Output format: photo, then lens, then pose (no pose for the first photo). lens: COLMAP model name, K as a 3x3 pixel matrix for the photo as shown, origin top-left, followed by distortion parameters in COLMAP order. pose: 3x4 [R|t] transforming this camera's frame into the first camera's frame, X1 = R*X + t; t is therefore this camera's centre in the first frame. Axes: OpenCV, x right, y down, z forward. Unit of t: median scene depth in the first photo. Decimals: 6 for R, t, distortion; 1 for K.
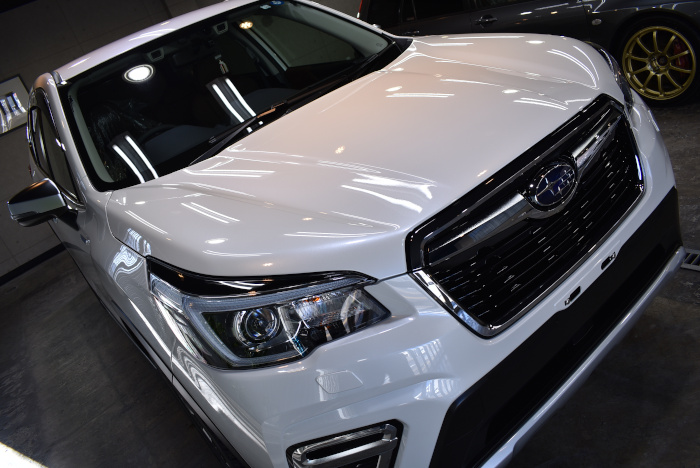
lens RADIAL K [[544.0, 0, 339.9], [0, 544.0, 234.7], [0, 0, 1]] dist [-0.071830, 0.001201]
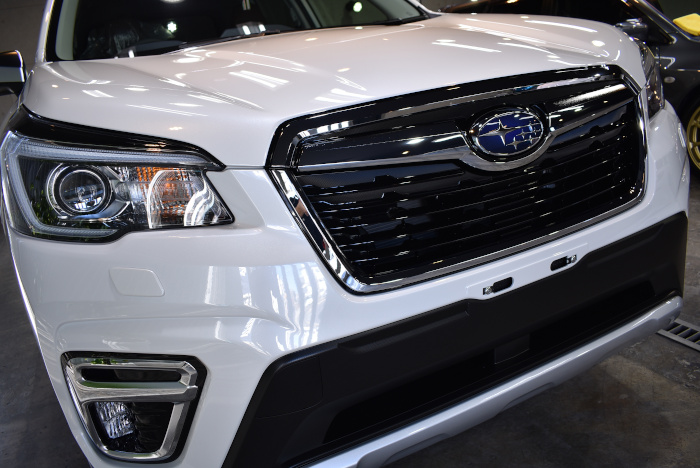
lens RADIAL K [[544.0, 0, 339.9], [0, 544.0, 234.7], [0, 0, 1]] dist [-0.071830, 0.001201]
pose [[0.957307, 0.276603, -0.083987, 0.236932], [-0.280834, 0.958775, -0.043398, 0.123278], [0.068521, 0.065132, 0.995521, 0.210621]]
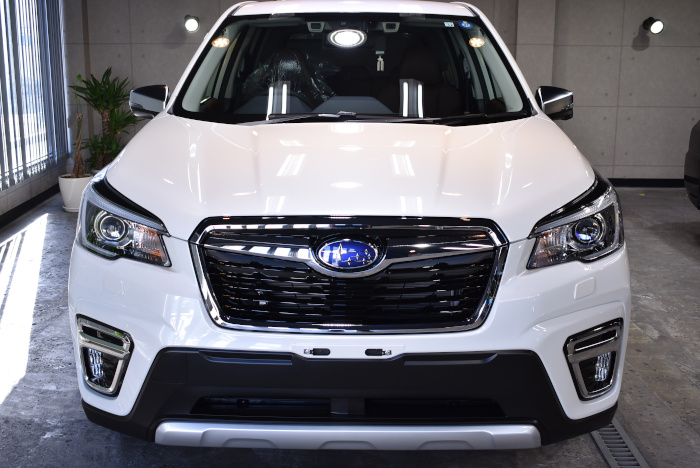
lens RADIAL K [[787.7, 0, 349.3], [0, 787.7, 218.8], [0, 0, 1]] dist [-0.001916, -0.003406]
pose [[0.749347, 0.470726, -0.465722, 0.975631], [-0.510091, 0.858818, 0.047309, -0.202058], [0.422240, 0.202110, 0.883666, -0.402273]]
